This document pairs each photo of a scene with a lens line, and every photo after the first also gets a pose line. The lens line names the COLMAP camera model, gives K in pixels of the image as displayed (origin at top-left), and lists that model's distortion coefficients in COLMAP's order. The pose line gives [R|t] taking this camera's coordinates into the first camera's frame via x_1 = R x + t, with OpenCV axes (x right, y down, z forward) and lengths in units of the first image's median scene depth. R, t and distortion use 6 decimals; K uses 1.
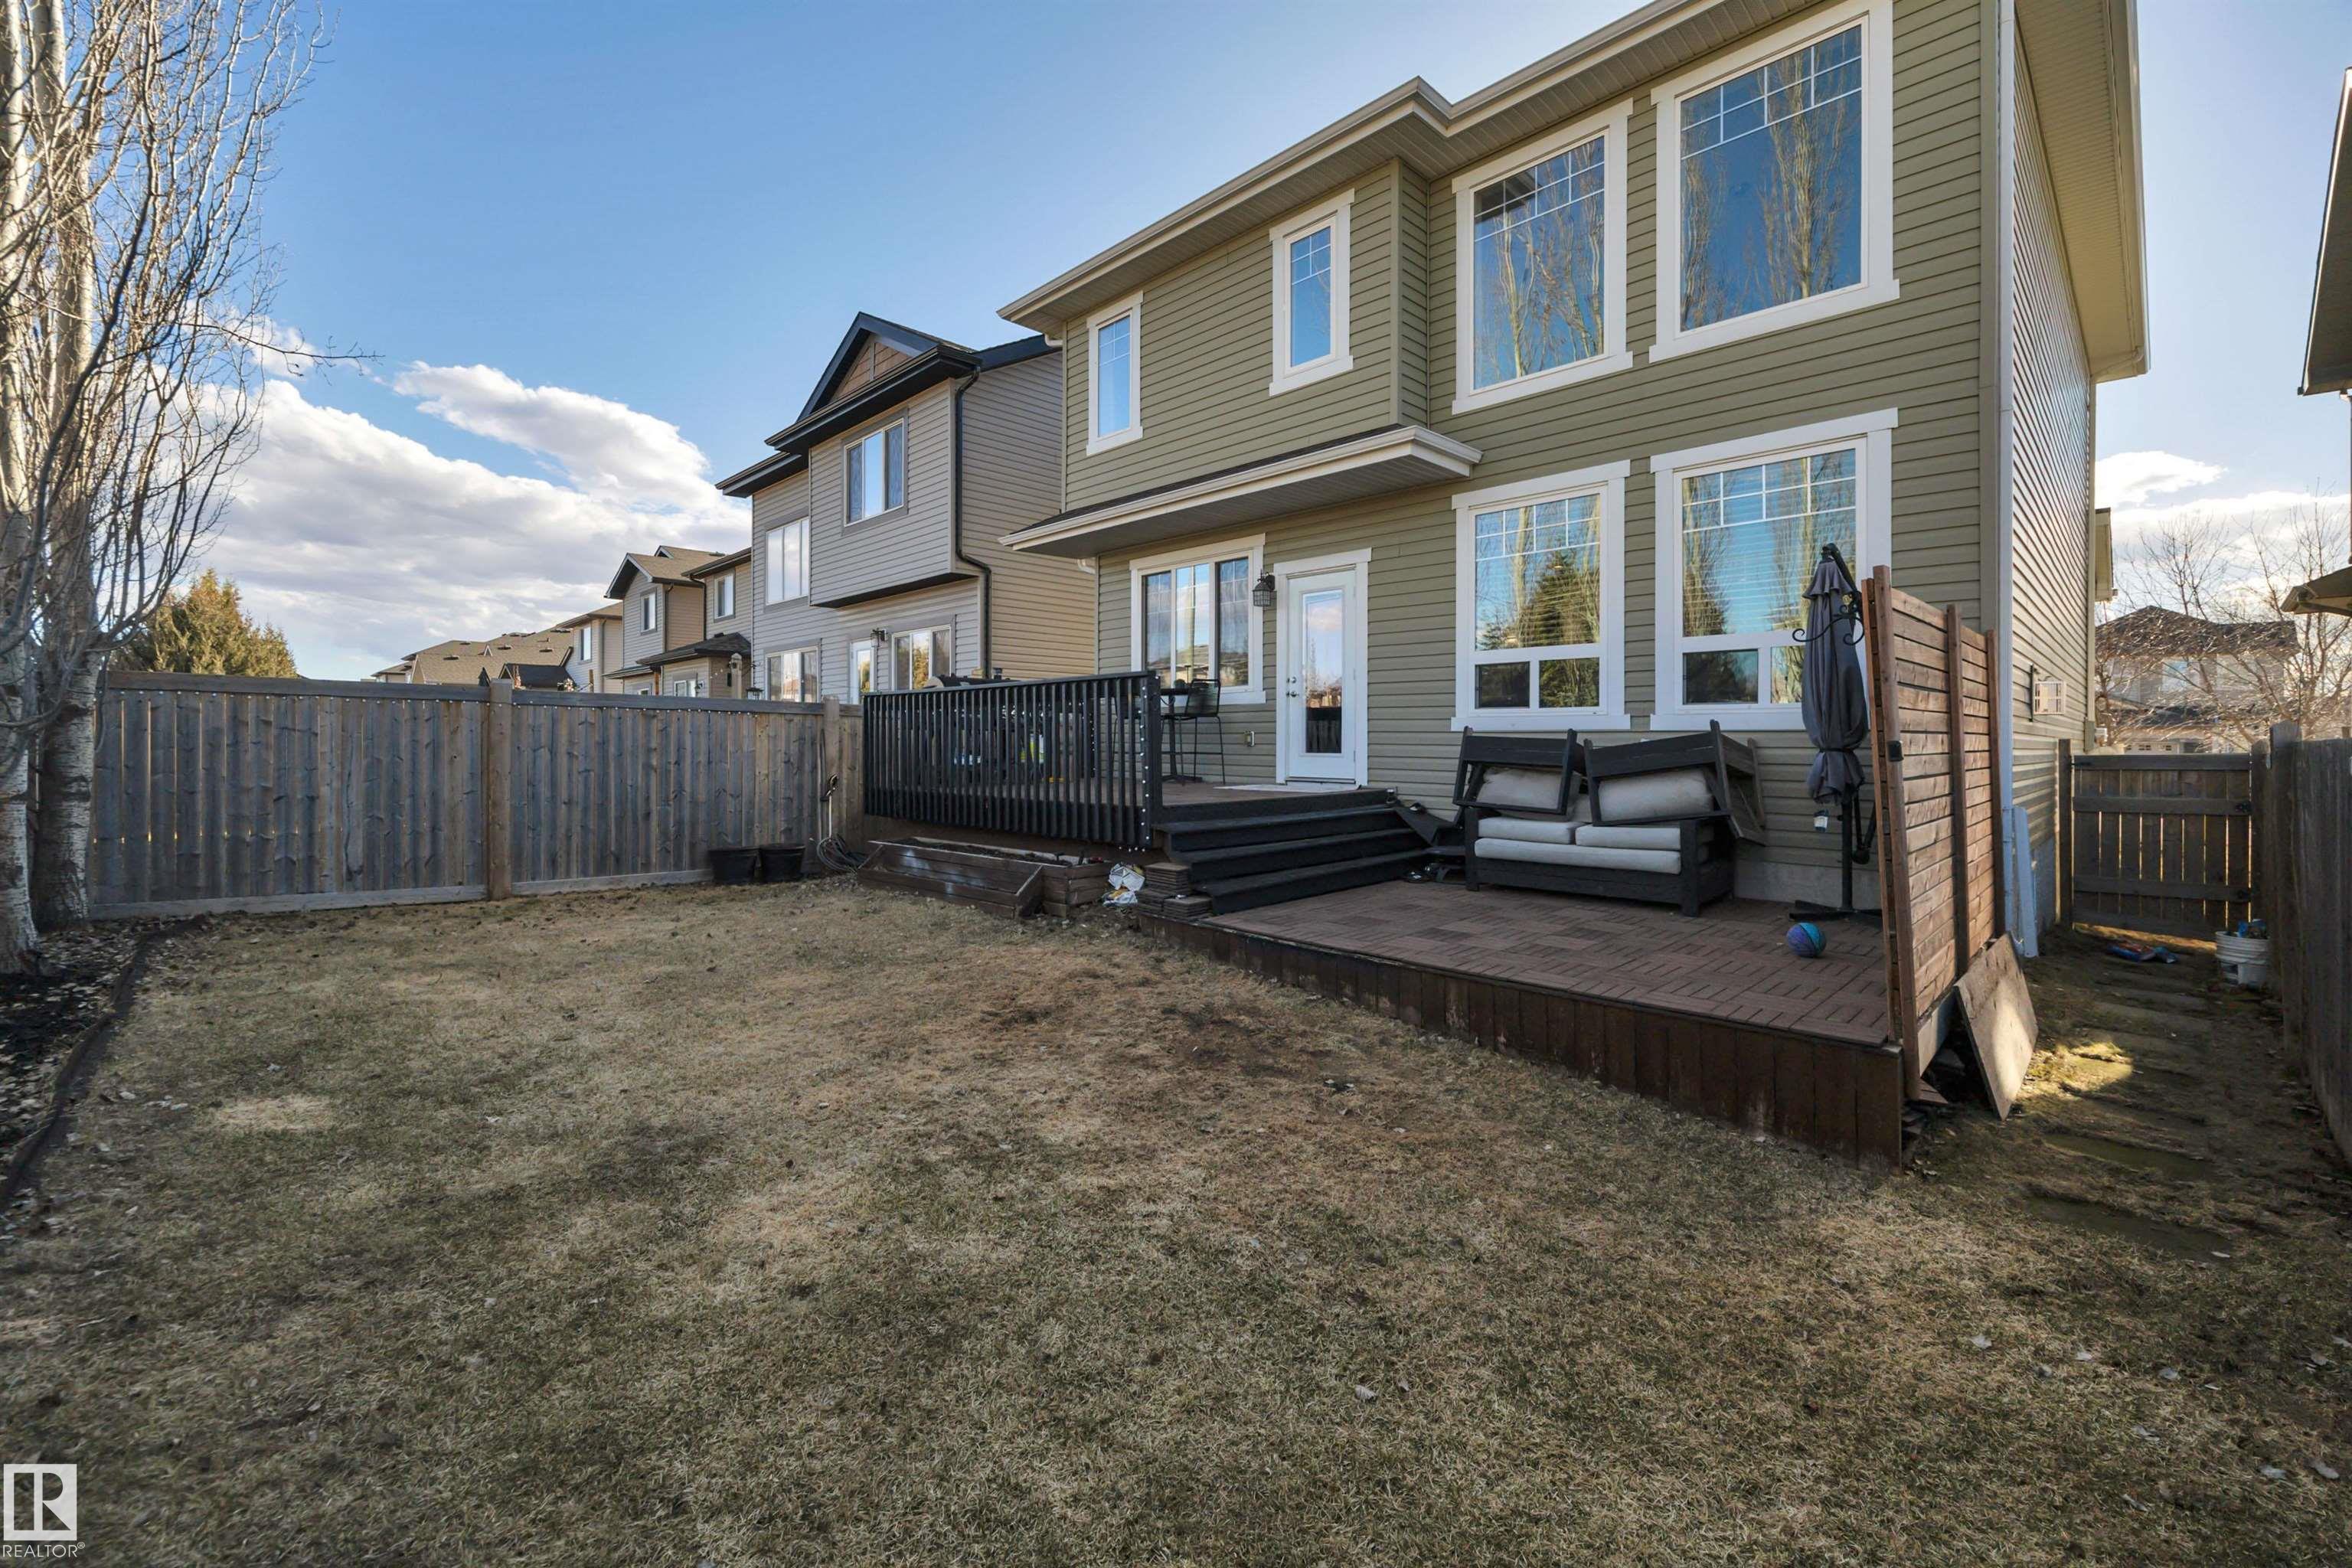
lens RADIAL K [[956.9, 0, 1182.1], [0, 956.9, 737.4], [0, 0, 1]] dist [0.000265, 0.000074]
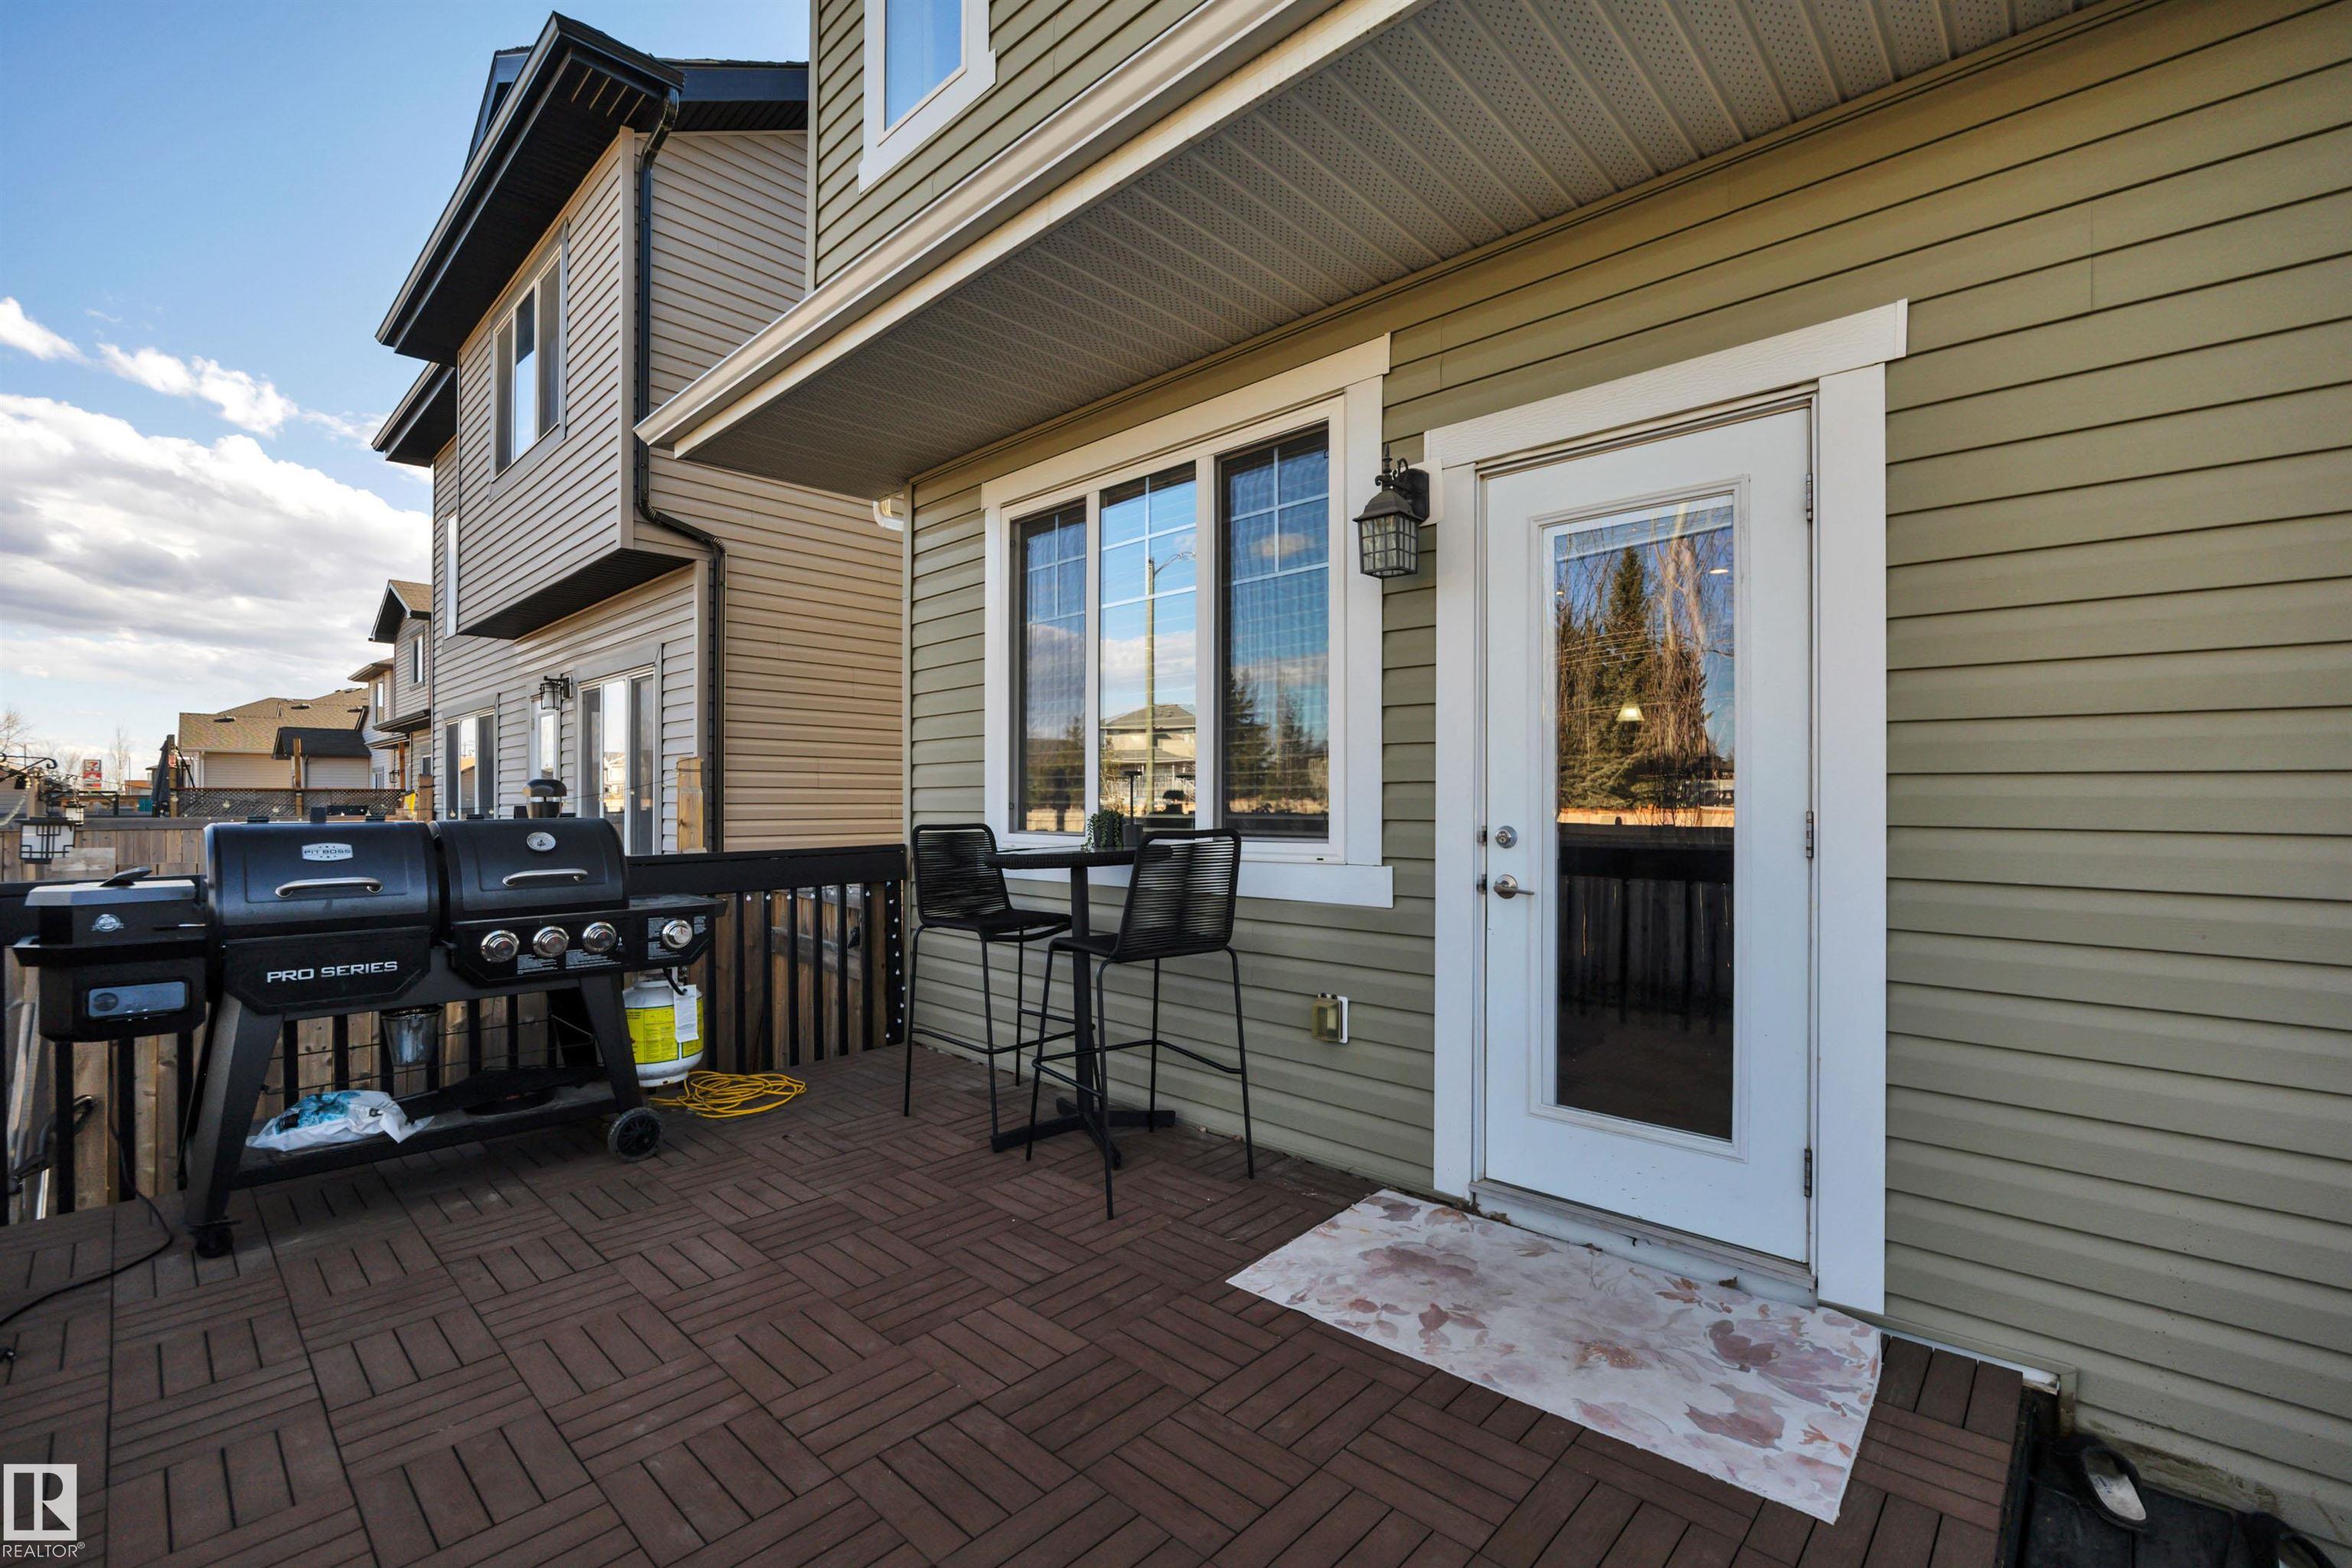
lens RADIAL K [[983.0, 0, 1177.3], [0, 983.0, 788.8], [0, 0, 1]] dist [-0.017644, -0.000242]
pose [[0.999348, 0.001447, 0.036070, 0.010842], [-0.001002, 0.999923, -0.012345, -0.074962], [-0.036085, 0.012301, 0.999273, 0.766167]]
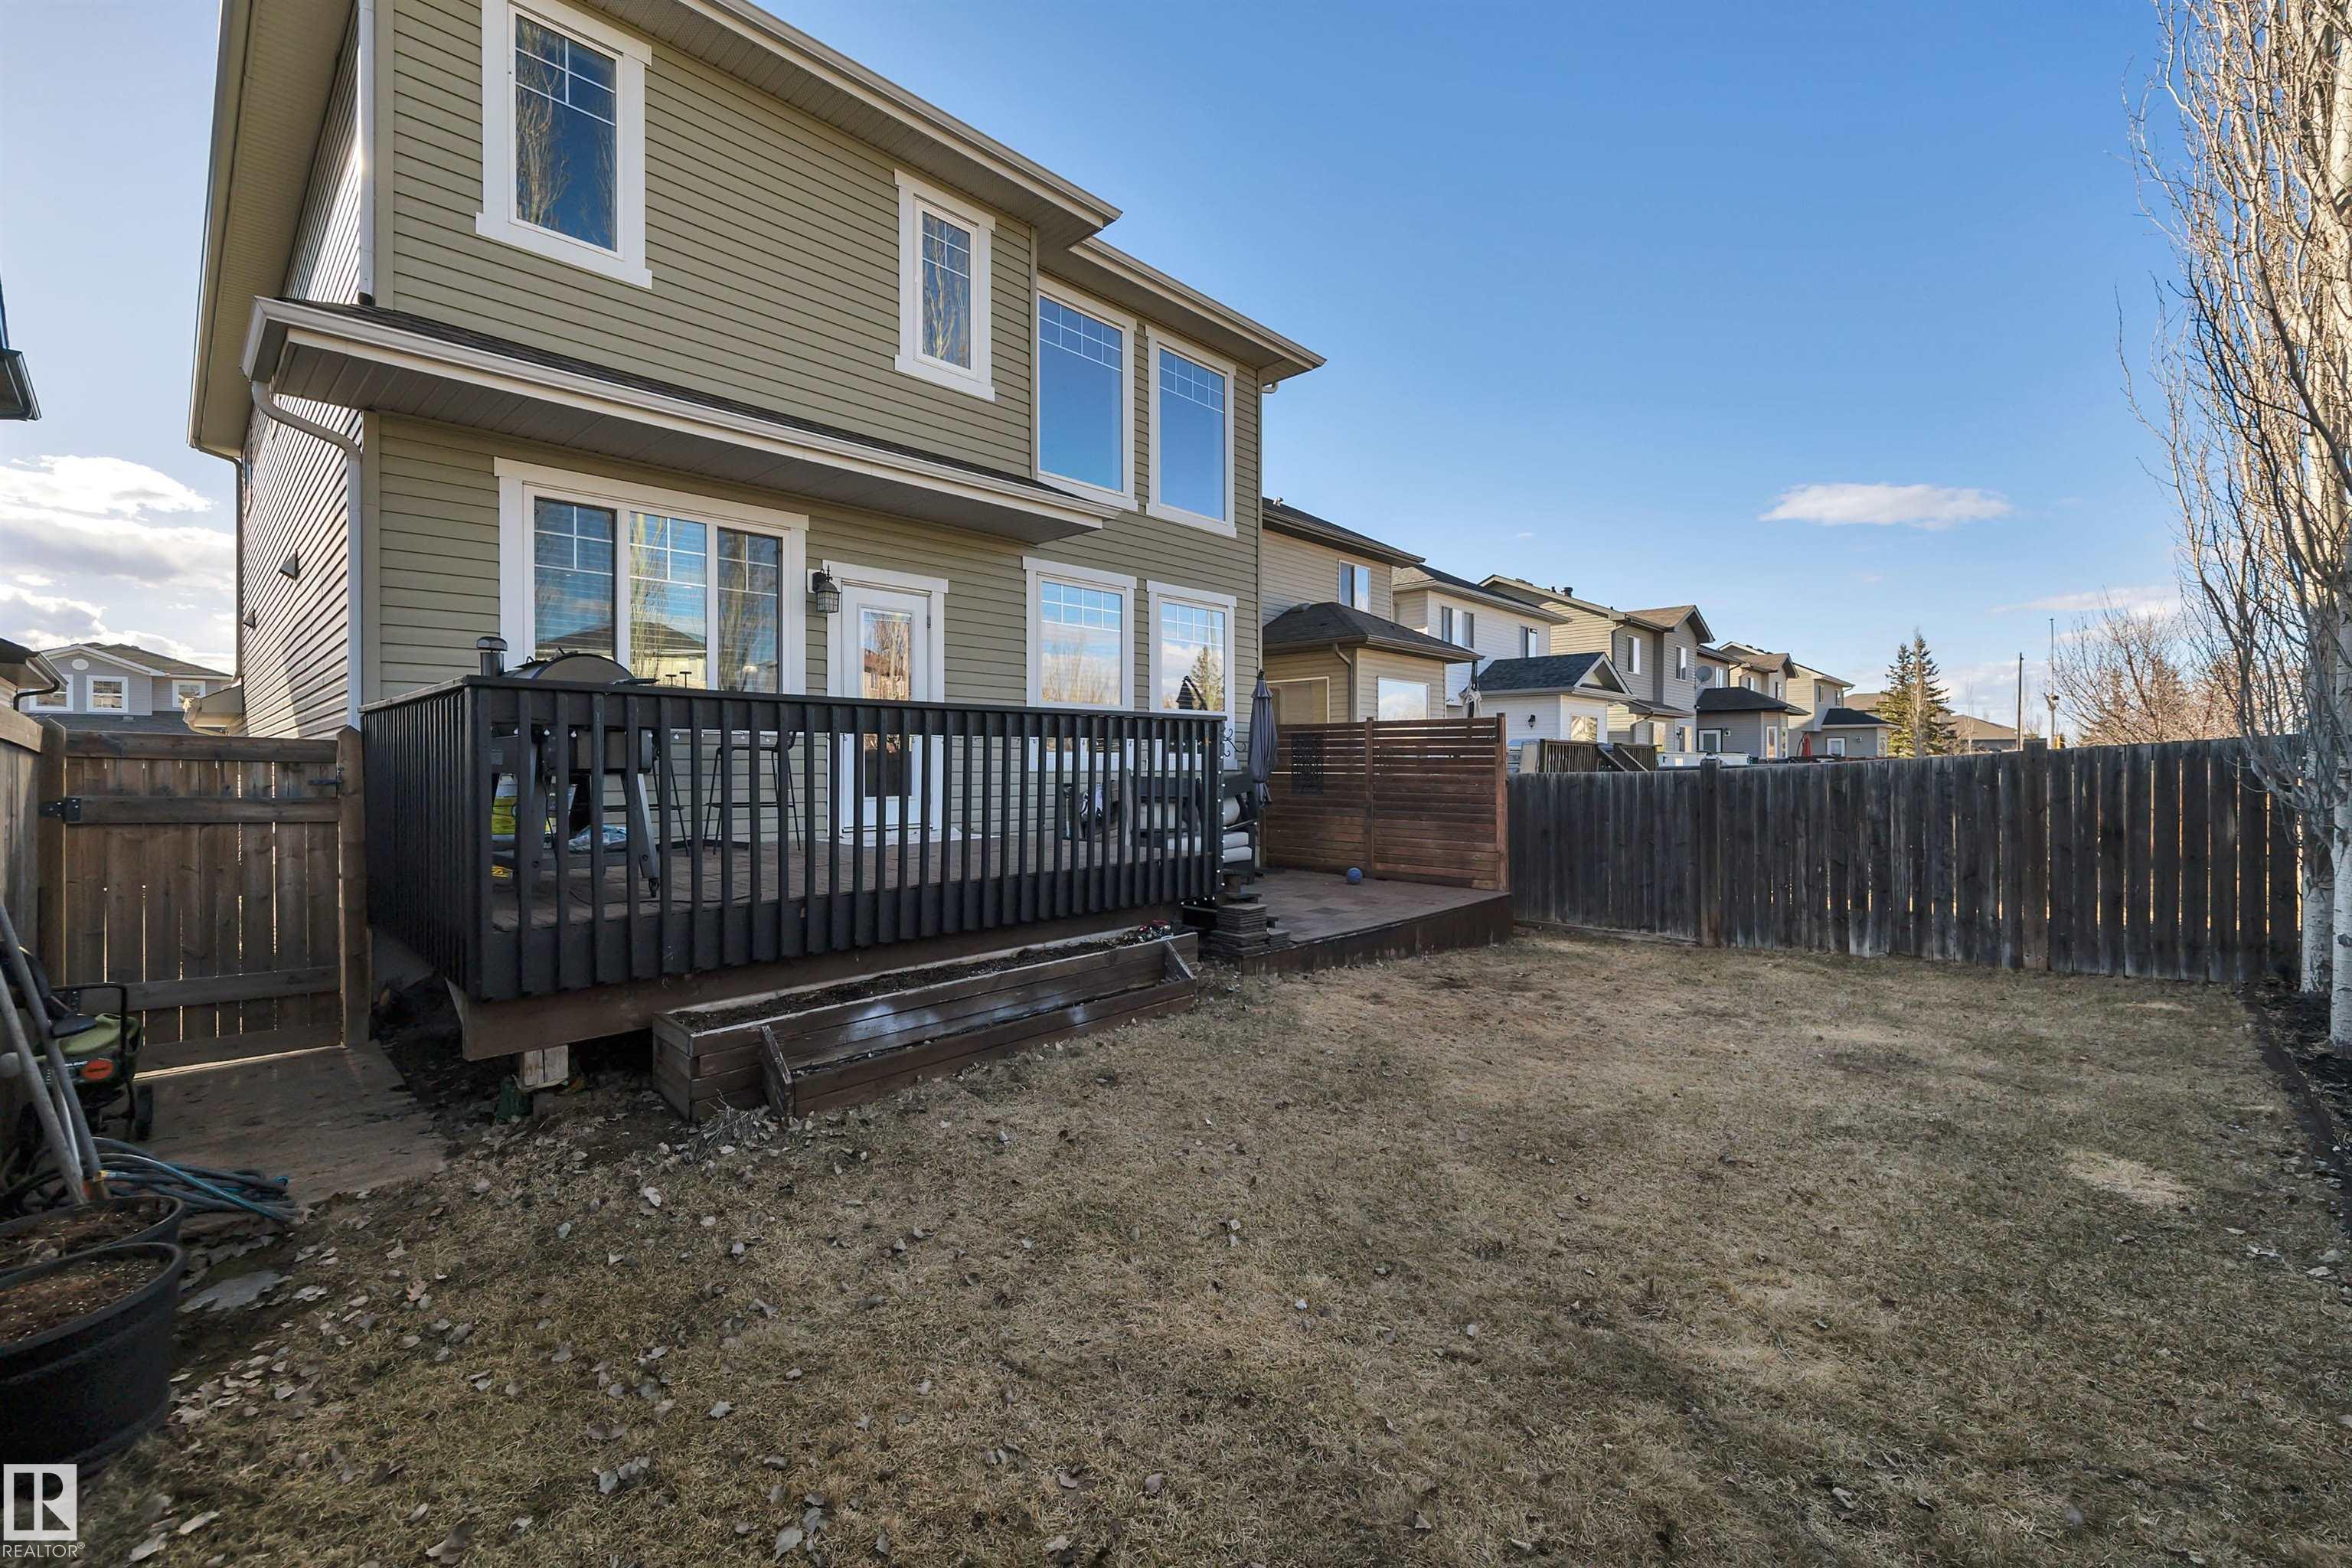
lens RADIAL K [[956.9, 0, 1163.7], [0, 956.9, 764.1], [0, 0, 1]] dist [0.000265, 0.000074]
pose [[-0.007133, -0.002489, 0.999971, -0.756004], [-0.002062, 0.999995, 0.002475, -0.016202], [-0.999972, -0.002045, -0.007138, 0.784449]]
